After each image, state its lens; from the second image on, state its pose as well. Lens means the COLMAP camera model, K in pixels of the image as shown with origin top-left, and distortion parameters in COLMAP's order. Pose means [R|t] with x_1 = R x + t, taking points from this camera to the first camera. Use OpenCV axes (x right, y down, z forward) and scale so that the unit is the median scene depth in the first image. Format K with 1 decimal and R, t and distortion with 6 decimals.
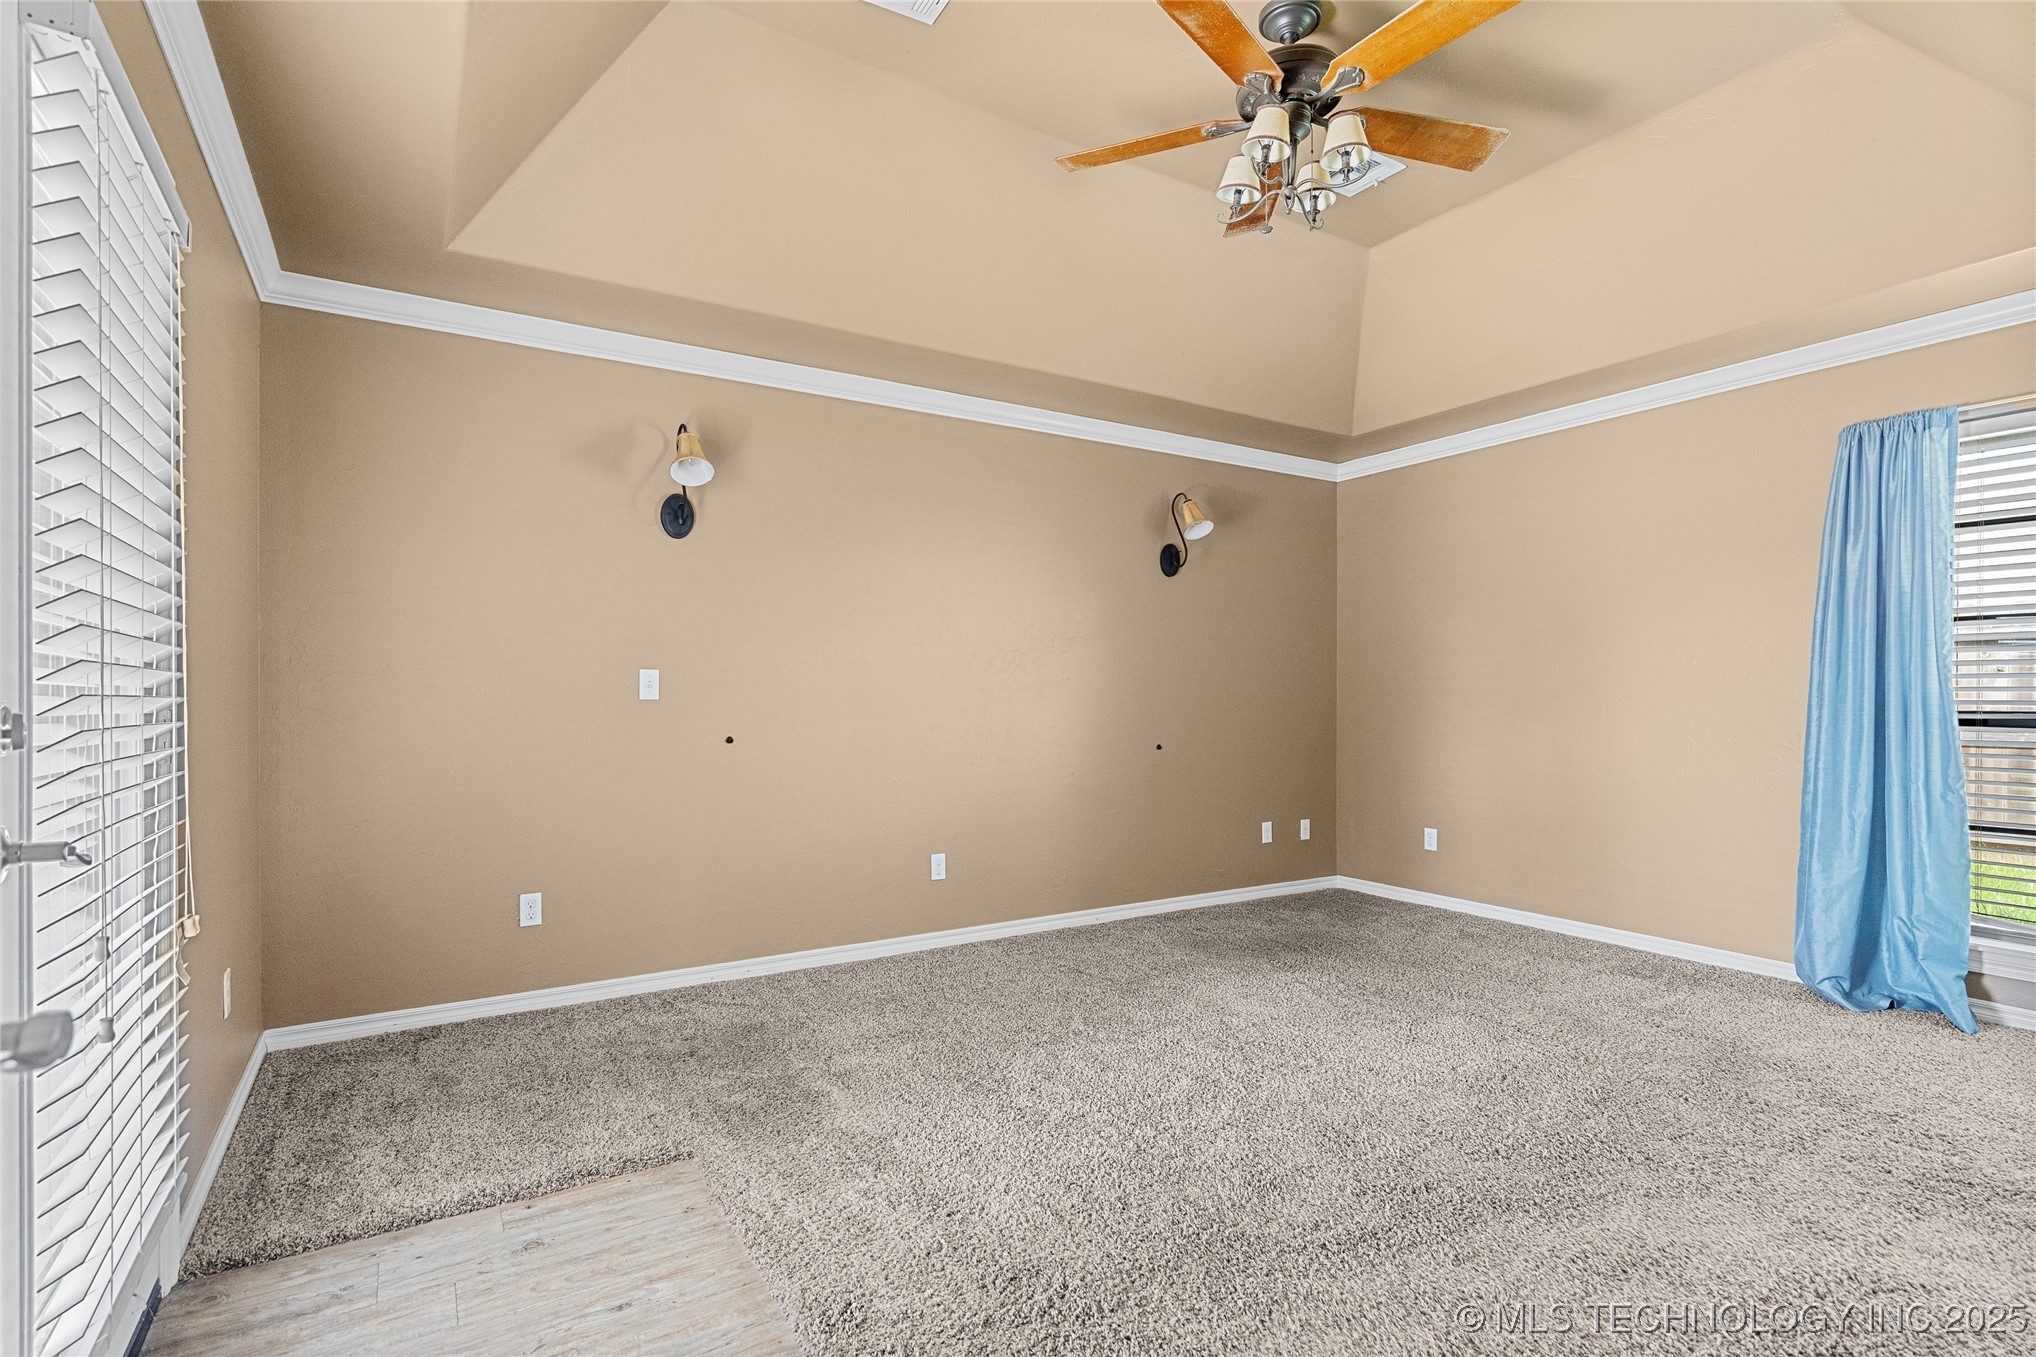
lens RADIAL K [[986.2, 0, 1010.1], [0, 986.2, 699.9], [0, 0, 1]] dist [0.002829, 0.000508]
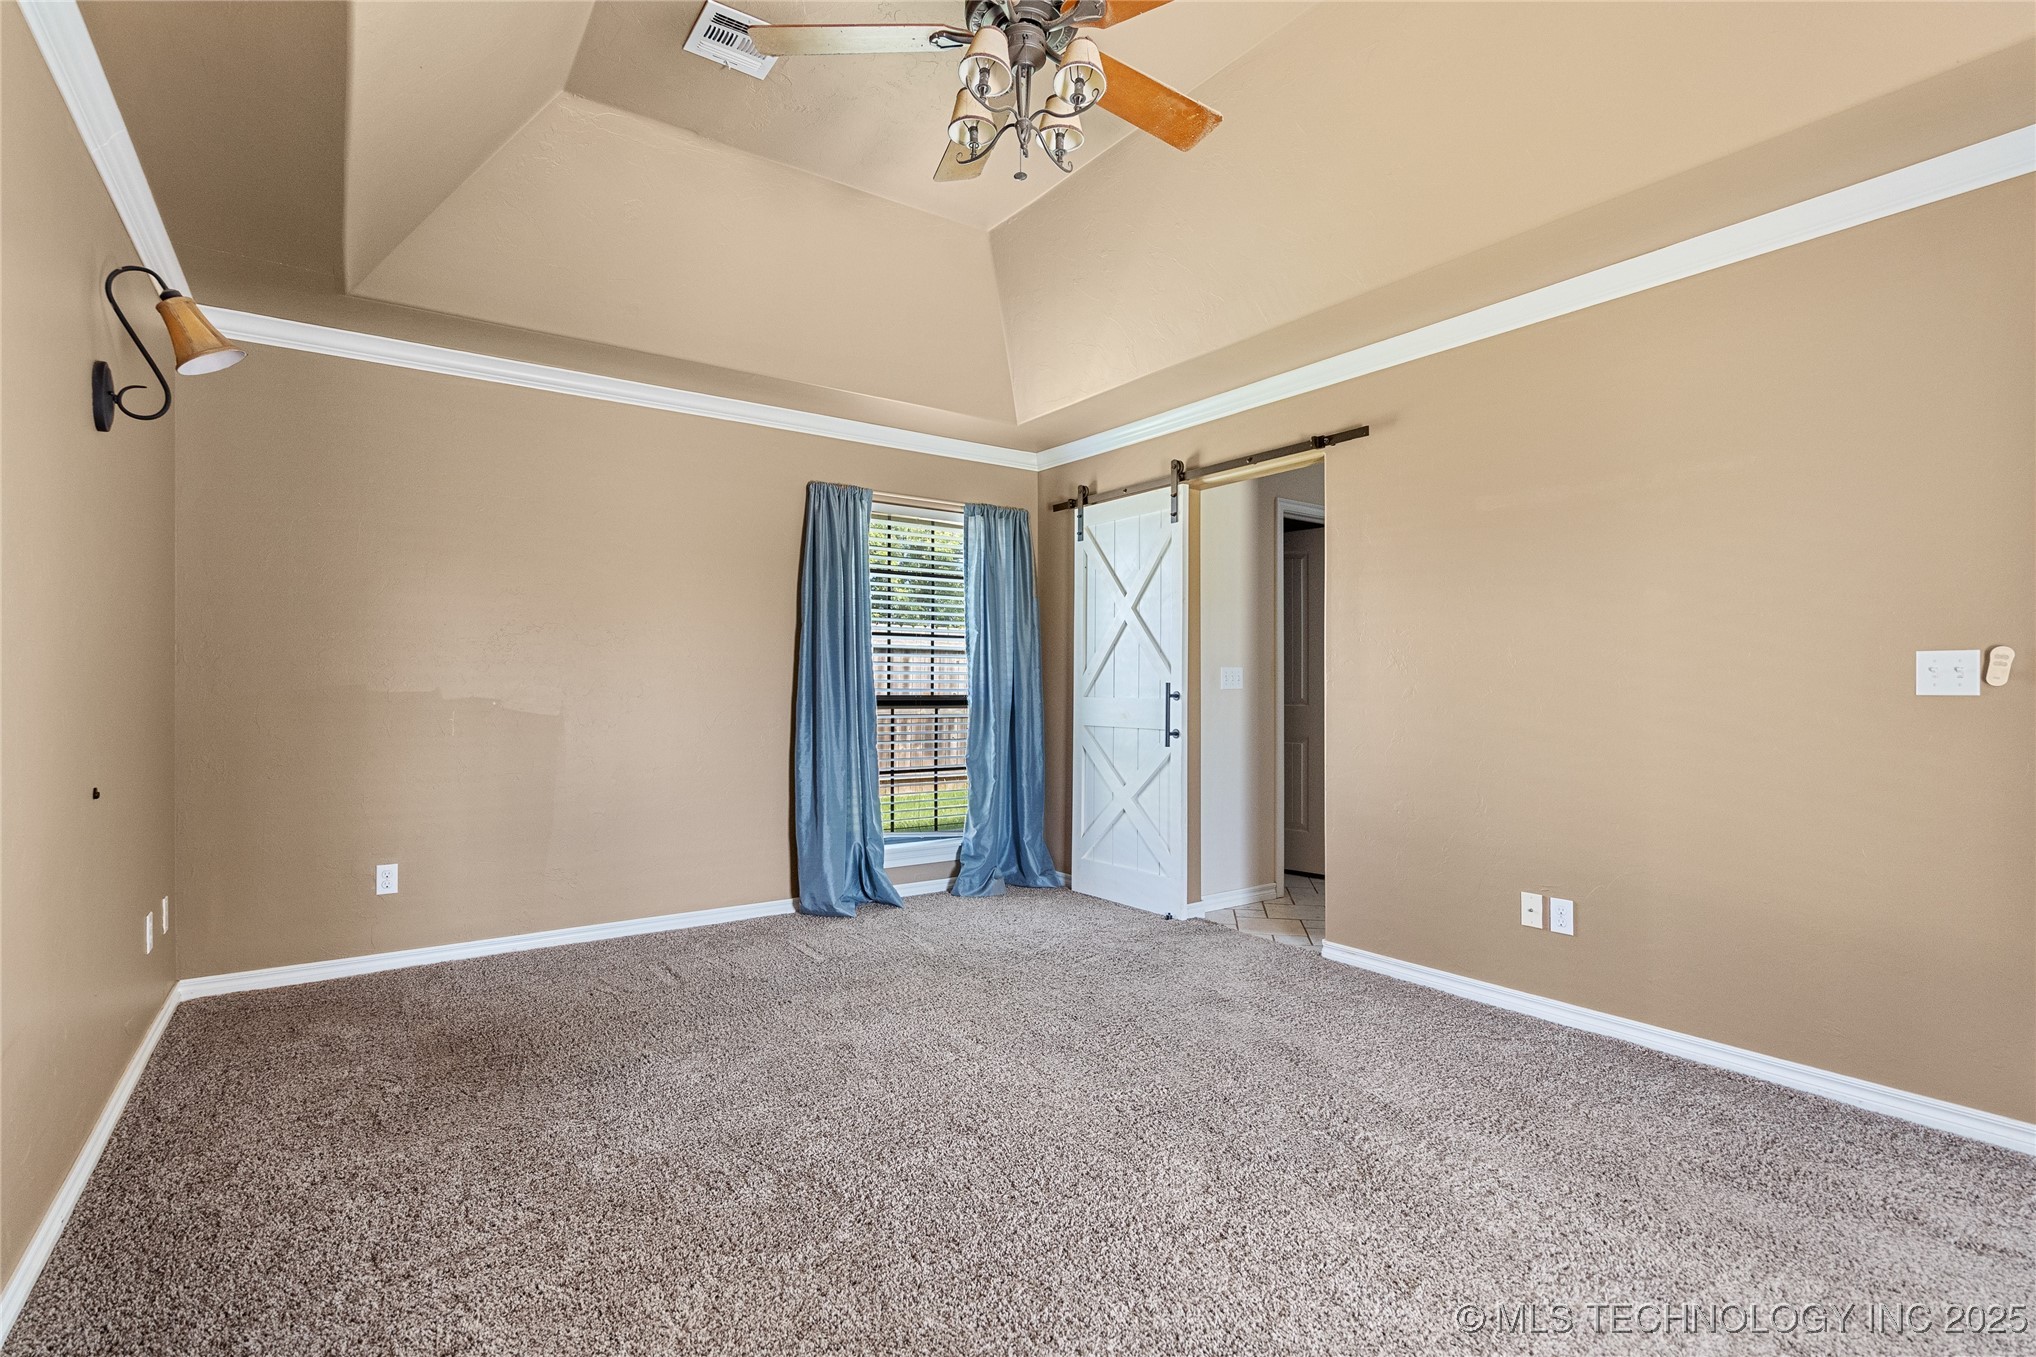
lens RADIAL K [[953.1, 0, 1015.8], [0, 953.1, 686.5], [0, 0, 1]] dist [0.001380, 0.000739]
pose [[-0.067995, -0.000041, 0.997686, -0.423215], [-0.000209, 1.000000, 0.000027, -0.003406], [-0.997686, -0.000206, -0.067995, 0.780295]]
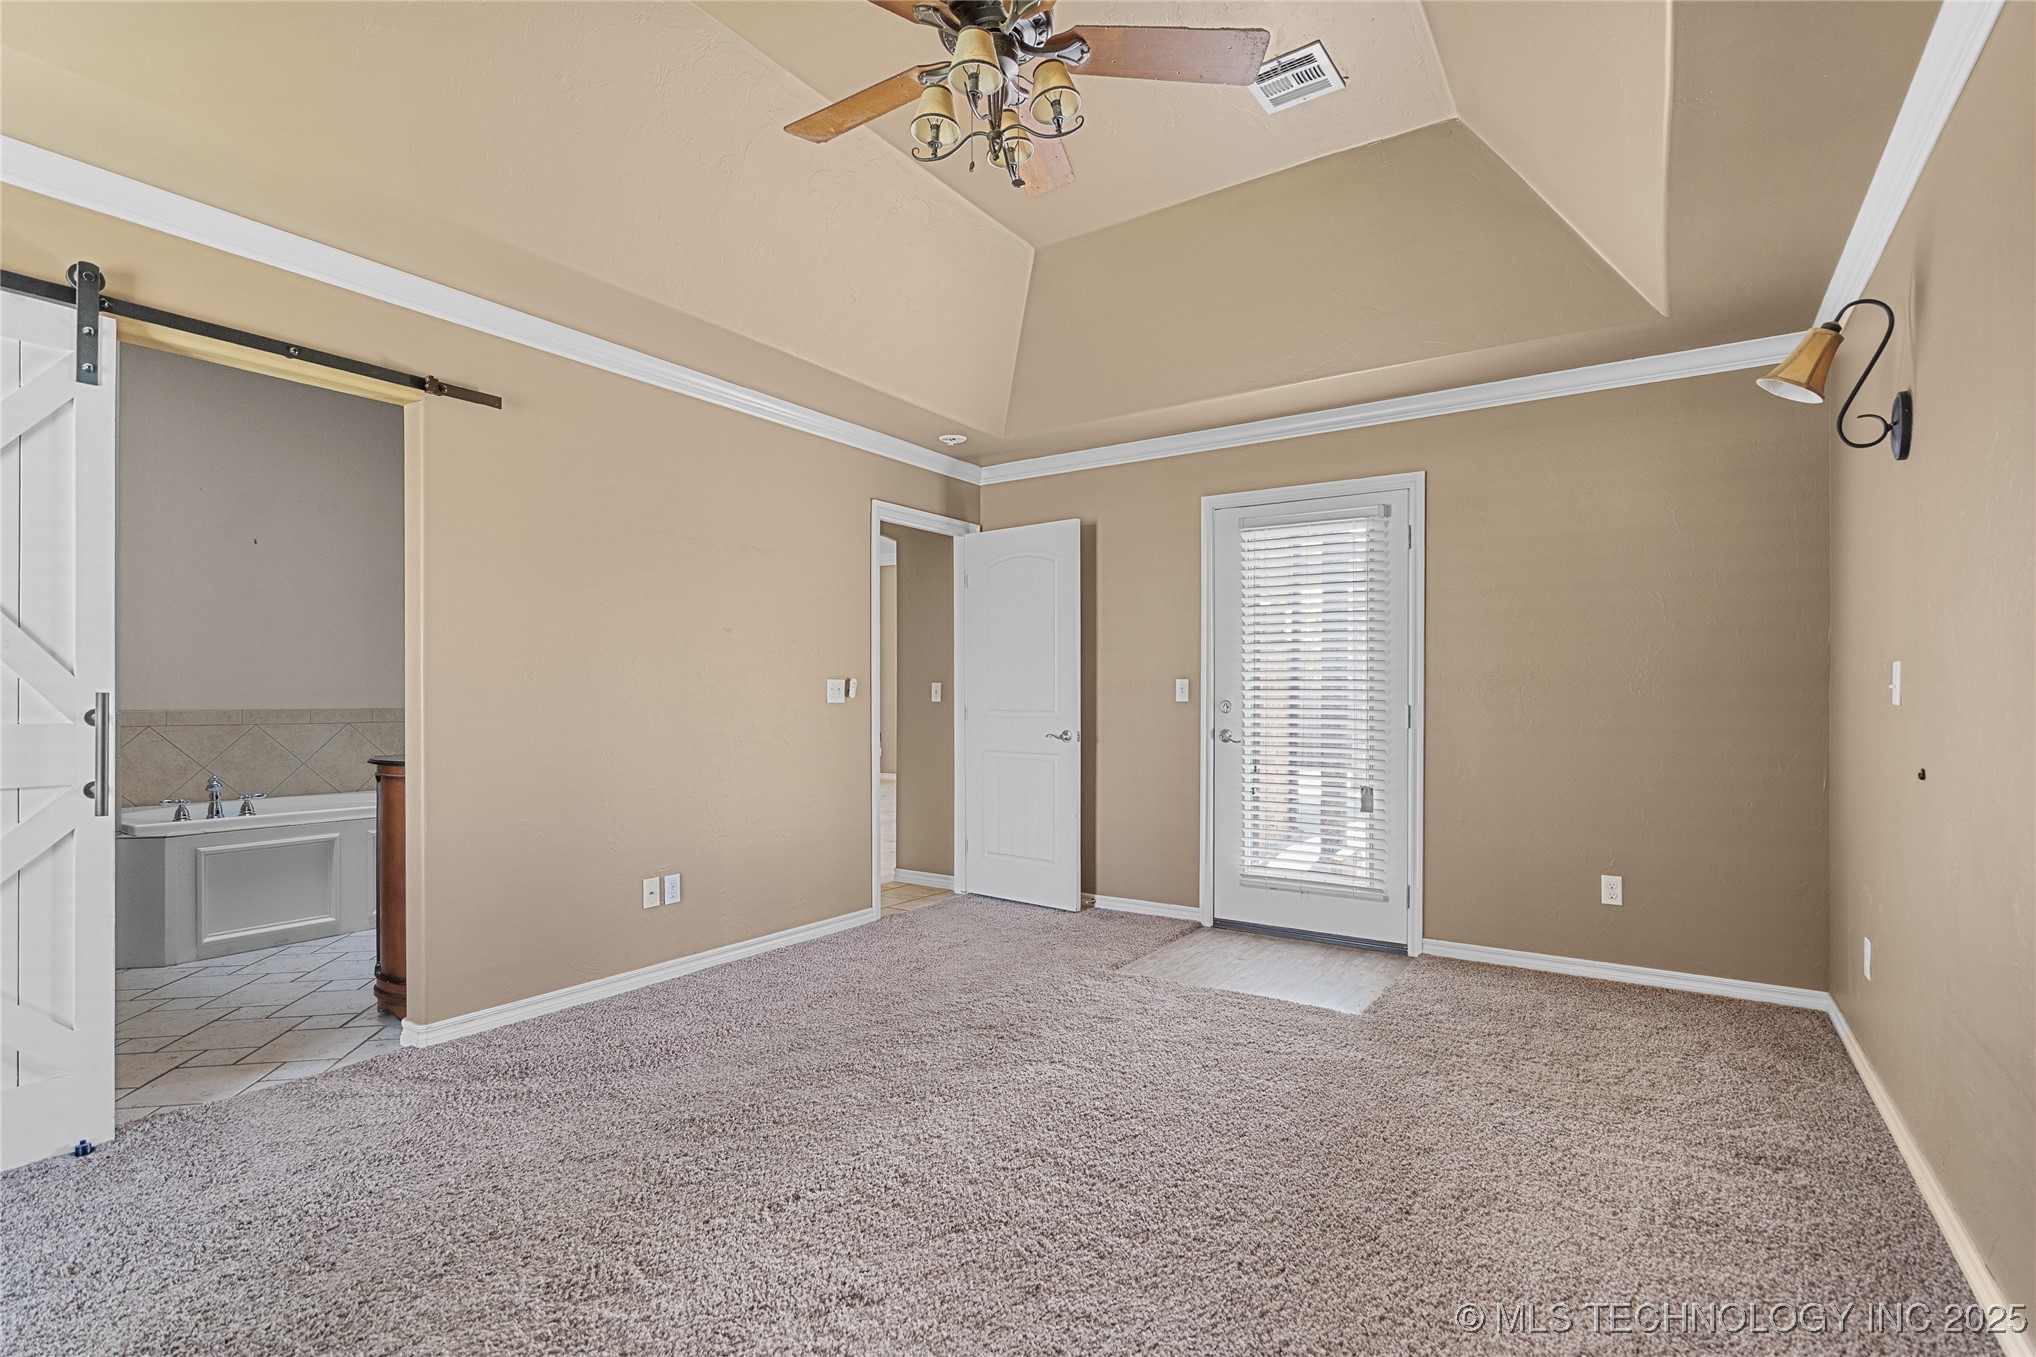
lens RADIAL K [[953.1, 0, 1015.8], [0, 953.1, 686.5], [0, 0, 1]] dist [0.001380, 0.000739]
pose [[-0.911454, -0.006160, -0.411355, 0.455587], [-0.001695, 0.999936, -0.011219, -0.005661], [0.411398, -0.009528, -0.911406, 1.312461]]
